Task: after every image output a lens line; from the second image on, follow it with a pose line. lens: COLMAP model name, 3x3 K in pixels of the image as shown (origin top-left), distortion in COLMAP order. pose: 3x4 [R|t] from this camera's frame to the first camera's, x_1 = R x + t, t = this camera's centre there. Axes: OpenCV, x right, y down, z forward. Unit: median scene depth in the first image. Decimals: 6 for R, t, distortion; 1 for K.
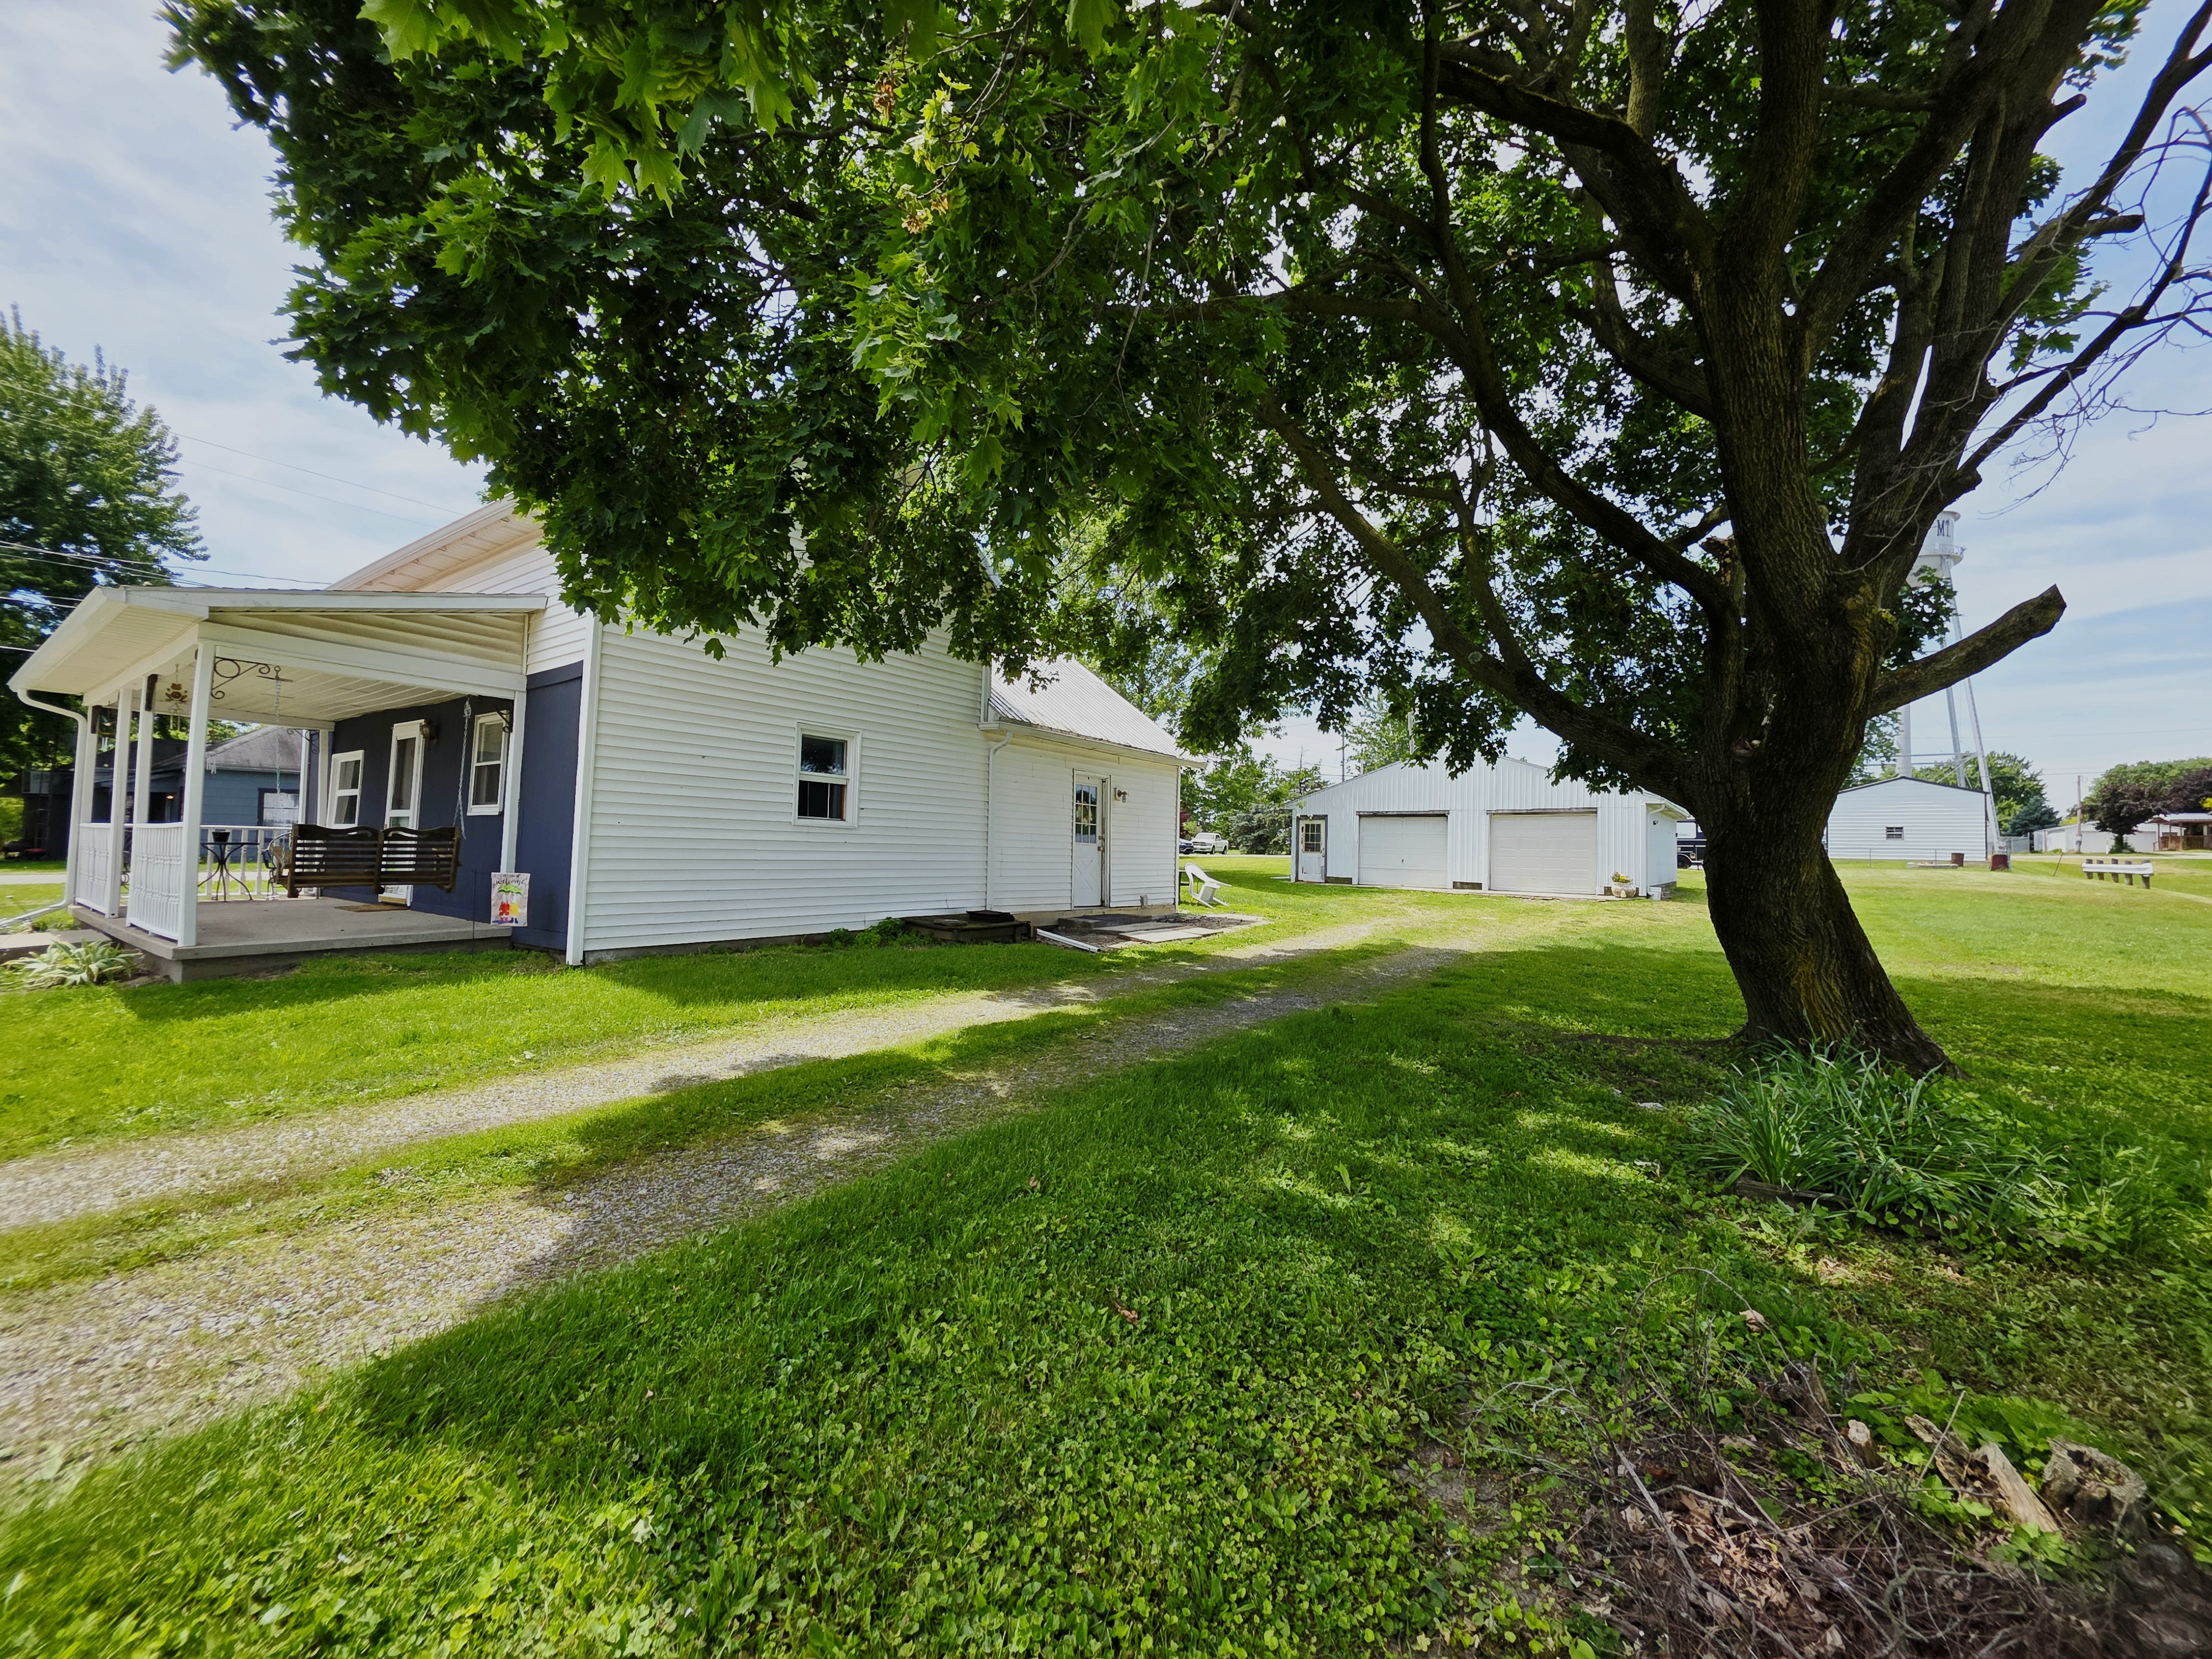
lens RADIAL K [[889.7, 0, 1103.4], [0, 889.7, 822.9], [0, 0, 1]] dist [0.005223, -0.000736]
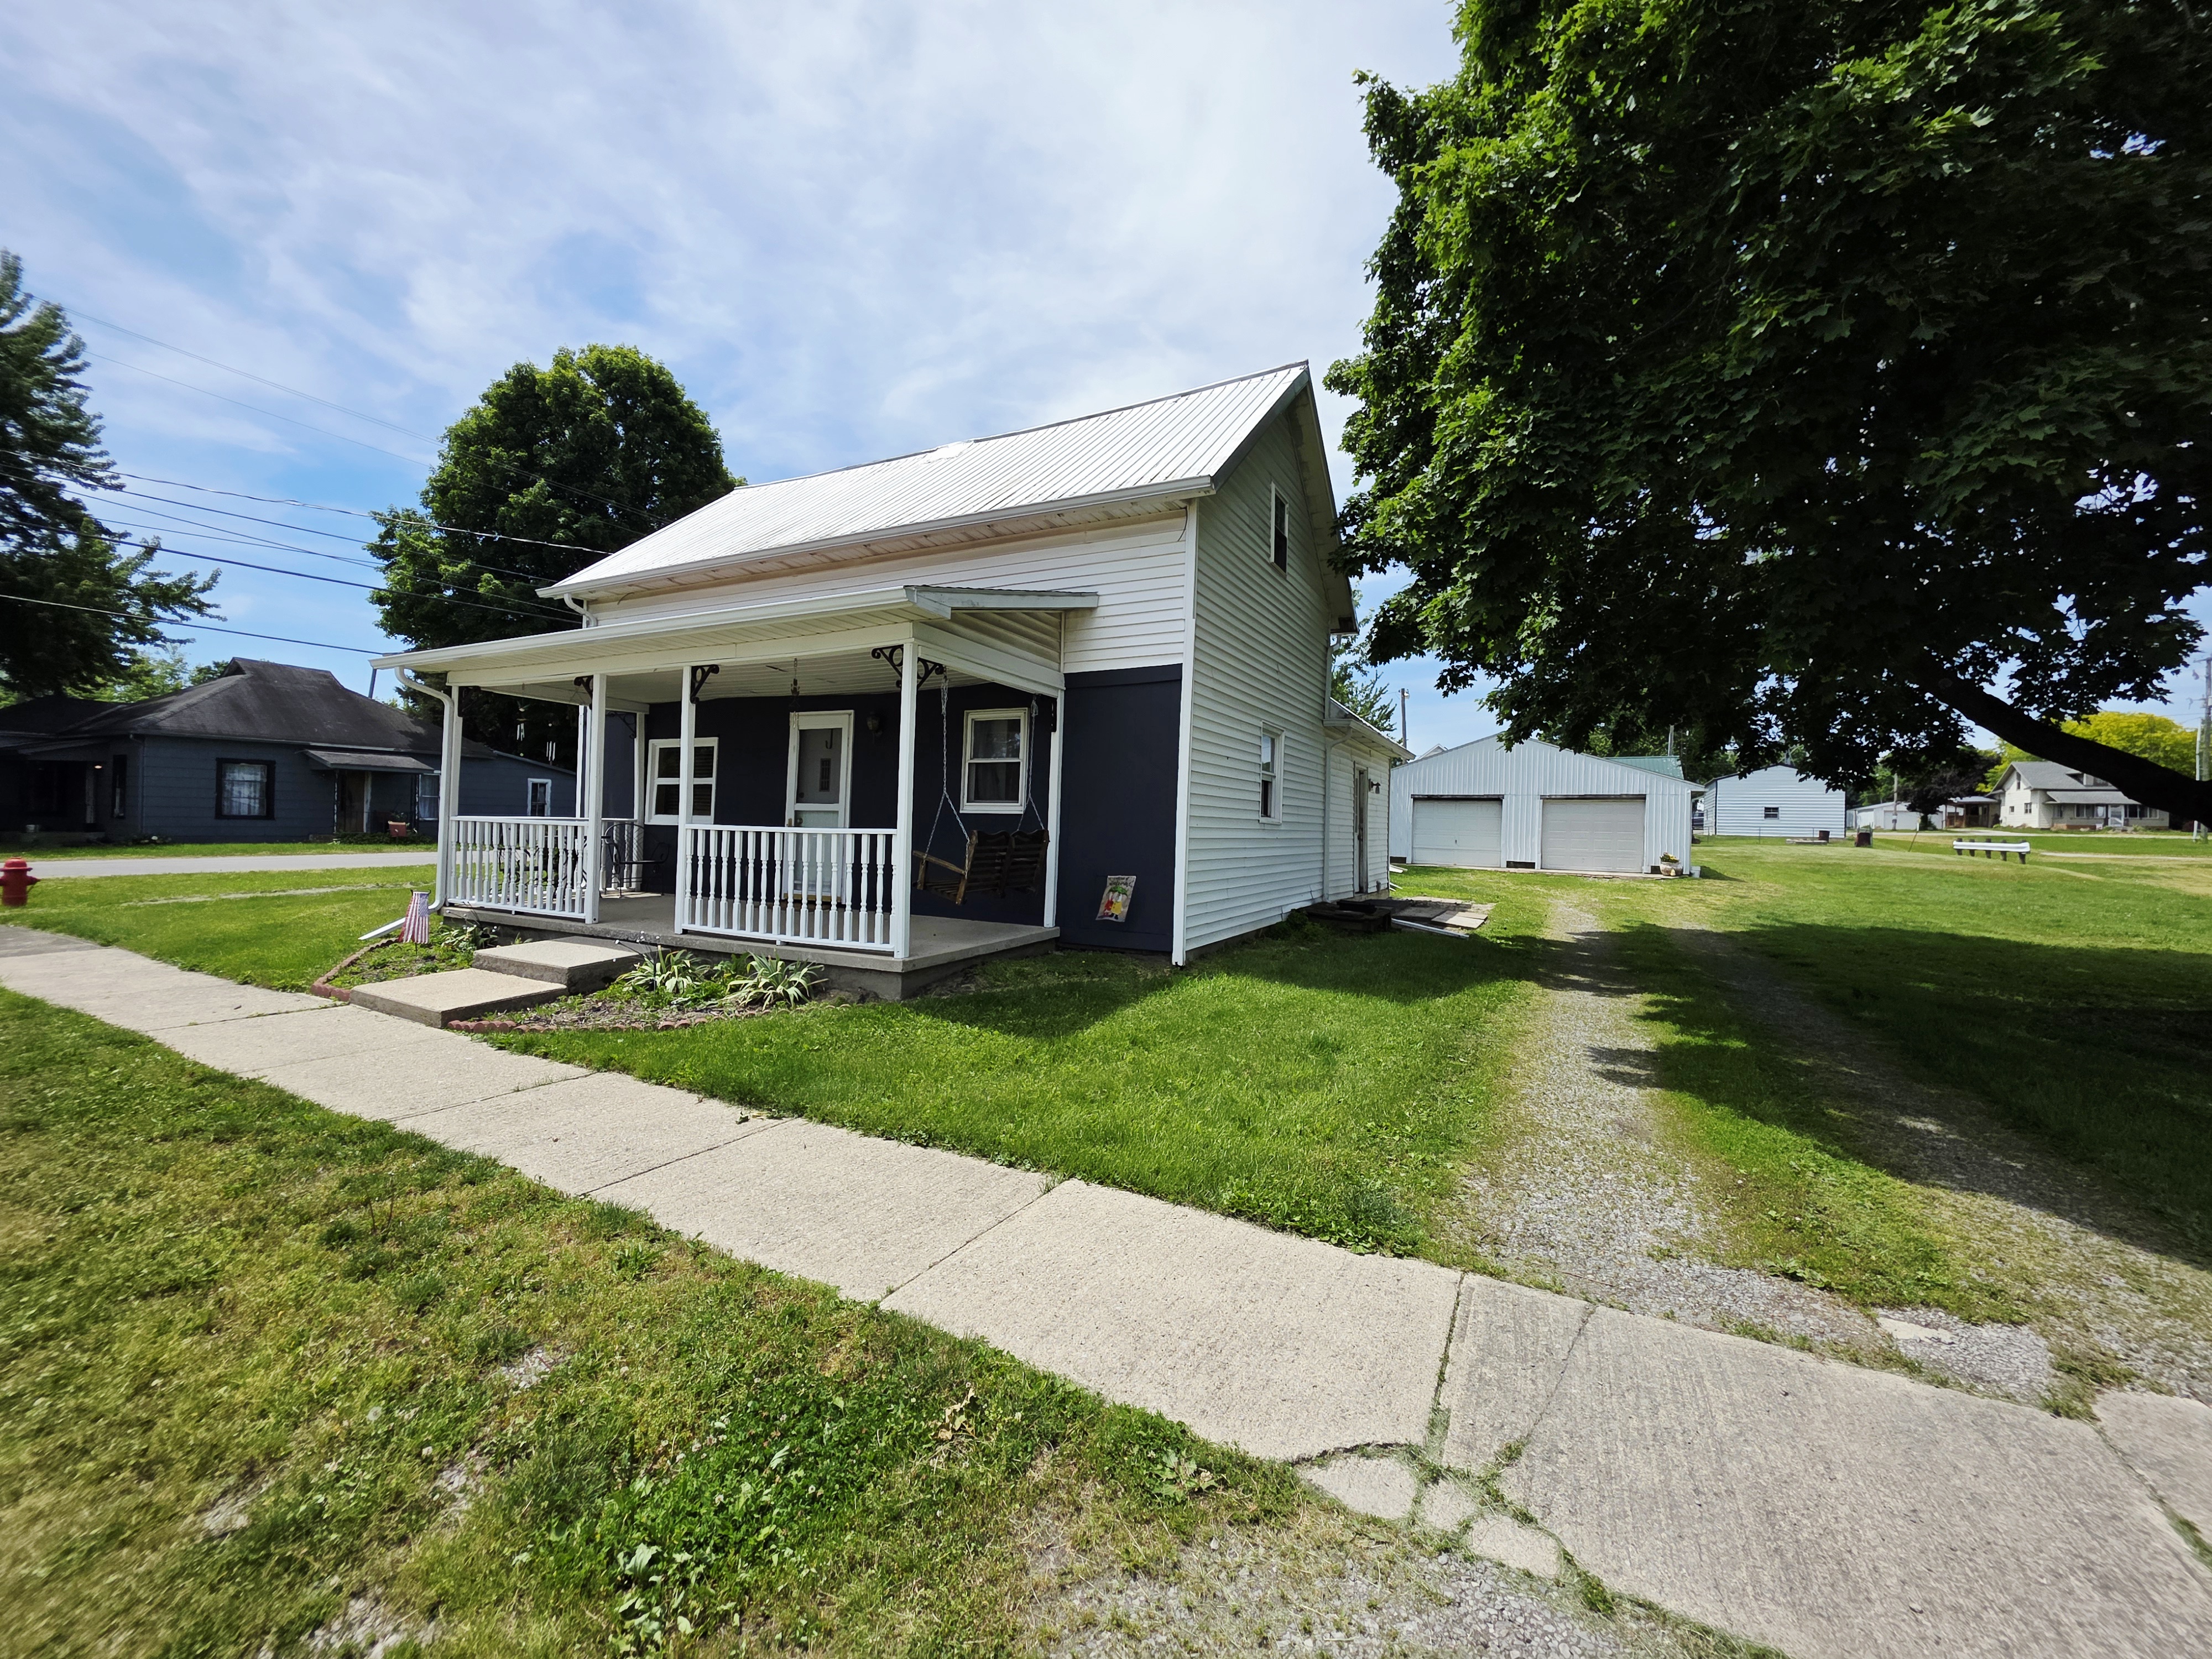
lens RADIAL K [[889.7, 0, 1095.7], [0, 889.7, 825.2], [0, 0, 1]] dist [0.005223, -0.000736]
pose [[0.989906, 0.002798, 0.141696, -0.196503], [-0.007713, 0.999387, 0.034145, -0.008280], [-0.141513, -0.034893, 0.989321, 0.002879]]
